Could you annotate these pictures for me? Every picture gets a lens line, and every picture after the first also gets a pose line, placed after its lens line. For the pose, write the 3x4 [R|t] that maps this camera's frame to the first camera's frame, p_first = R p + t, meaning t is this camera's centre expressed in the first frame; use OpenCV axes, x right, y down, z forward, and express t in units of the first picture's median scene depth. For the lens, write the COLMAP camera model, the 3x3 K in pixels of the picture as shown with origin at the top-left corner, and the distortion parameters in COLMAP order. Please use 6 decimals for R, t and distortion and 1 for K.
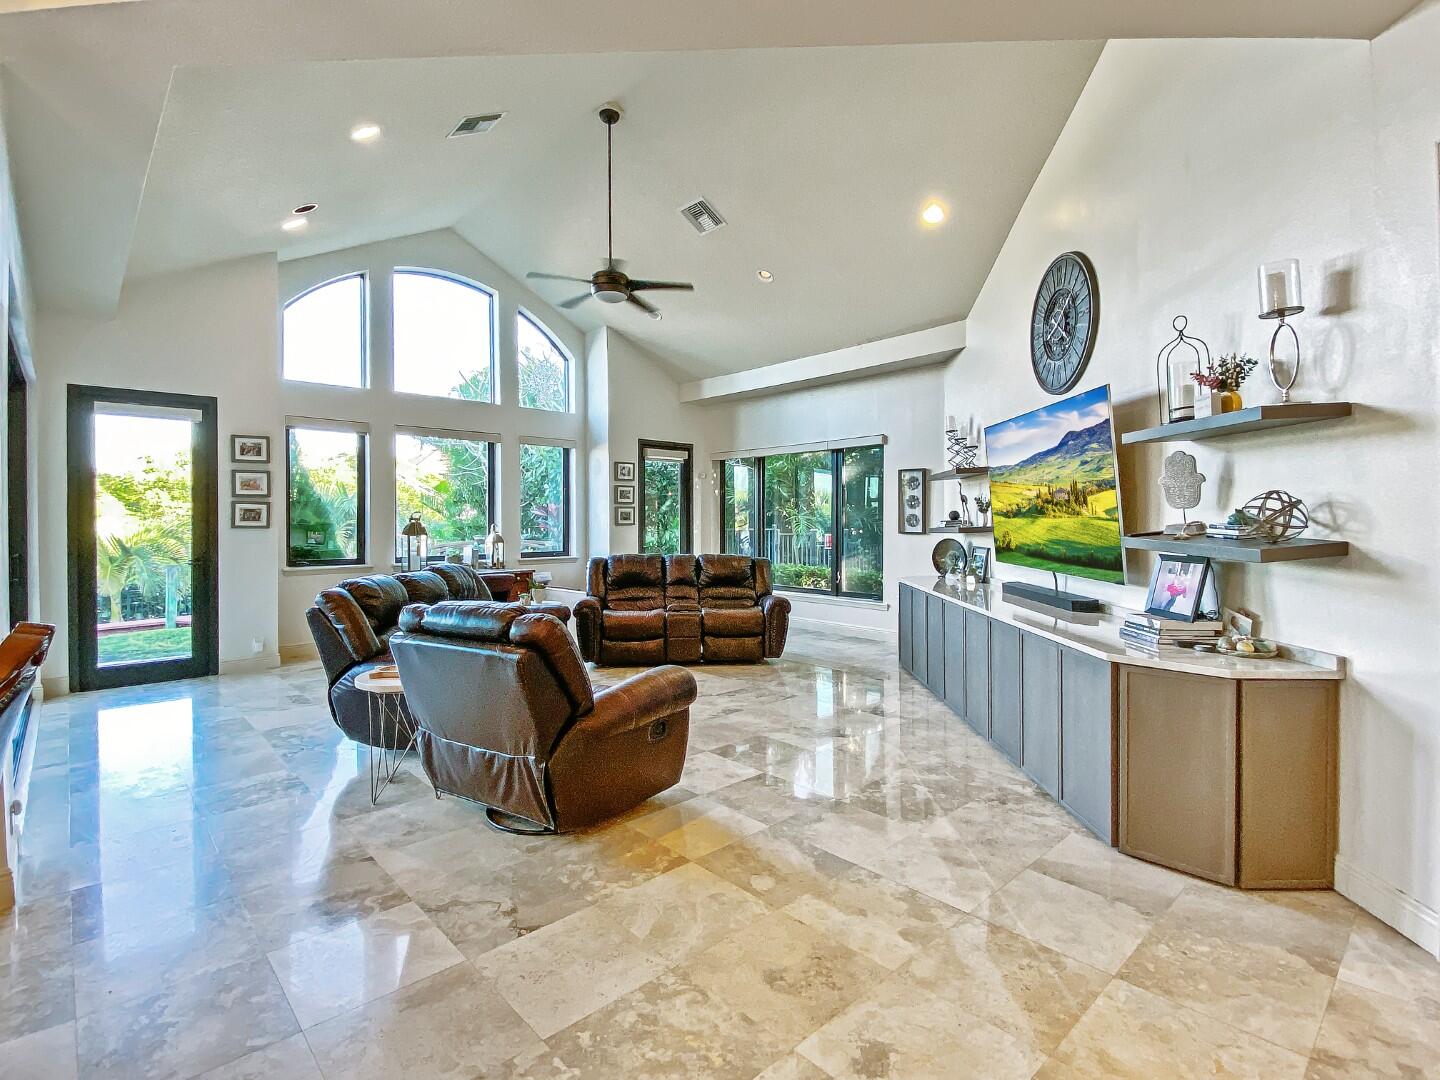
lens RADIAL K [[707.6, 0, 711.2], [0, 707.6, 519.5], [0, 0, 1]] dist [0.003884, -0.009897]
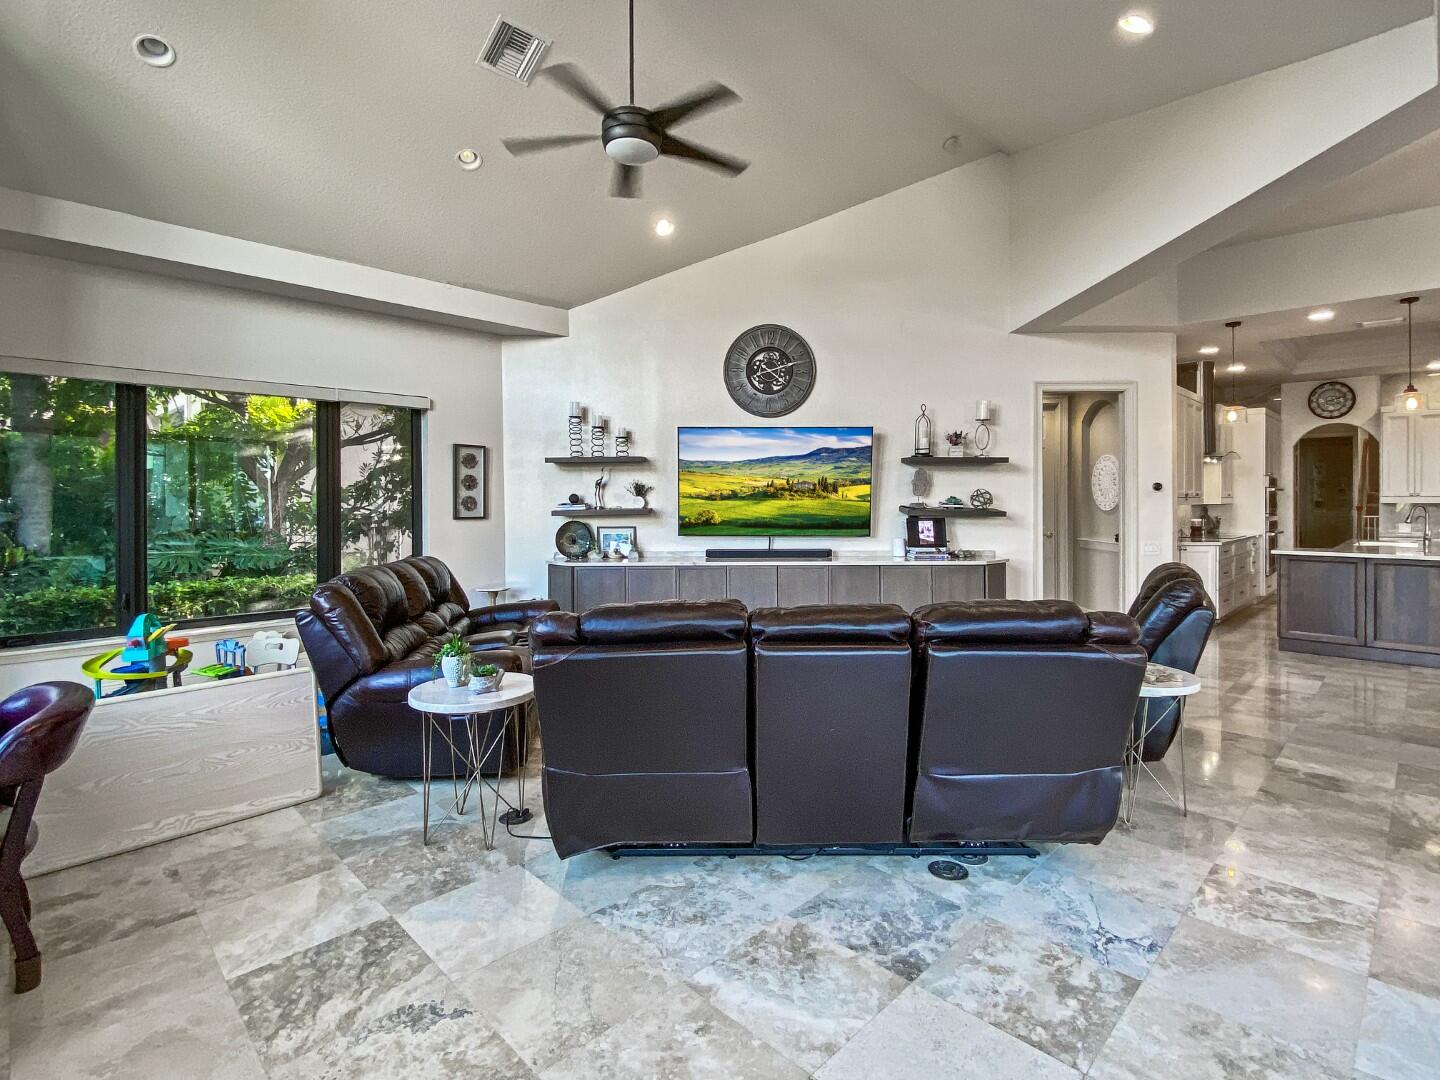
lens RADIAL K [[707.6, 0, 711.2], [0, 707.6, 519.5], [0, 0, 1]] dist [0.003884, -0.009897]
pose [[-0.033447, -0.023675, 0.999160, -1.611576], [0.003534, 0.999710, 0.023806, 0.002850], [-0.999434, 0.004327, -0.033354, 1.954801]]
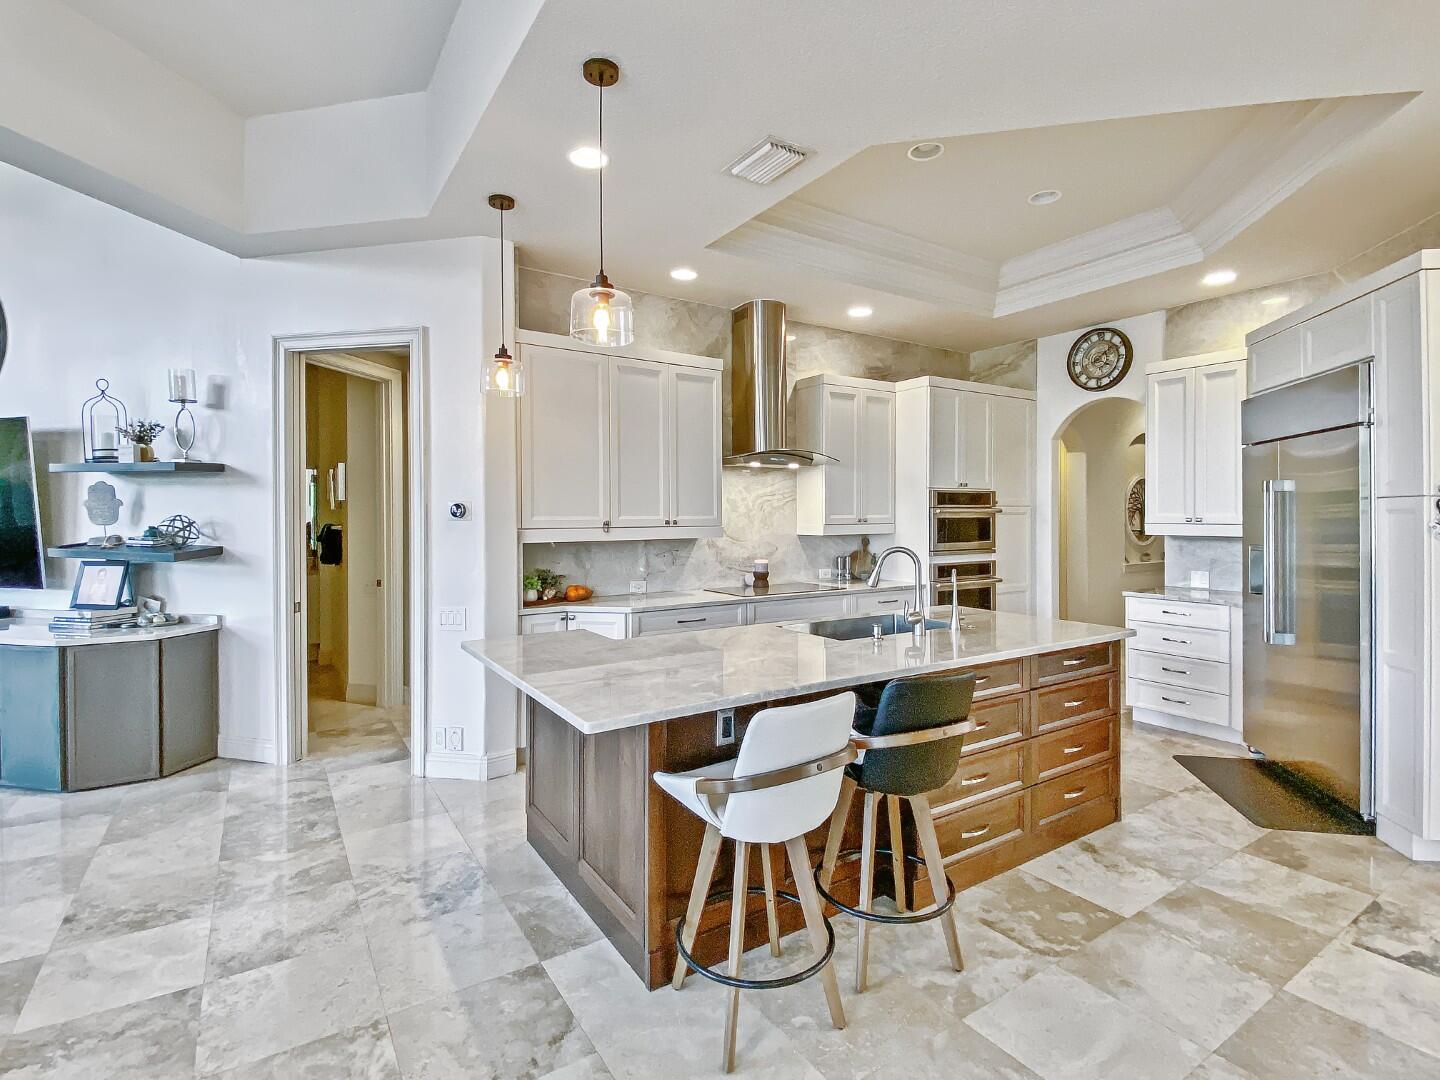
lens RADIAL K [[707.6, 0, 711.2], [0, 707.6, 519.5], [0, 0, 1]] dist [0.003884, -0.009897]
pose [[0.172240, -0.002466, 0.985052, -0.501380], [0.003866, 0.999991, 0.001827, -0.027939], [-0.985047, 0.003494, 0.172248, -0.394837]]
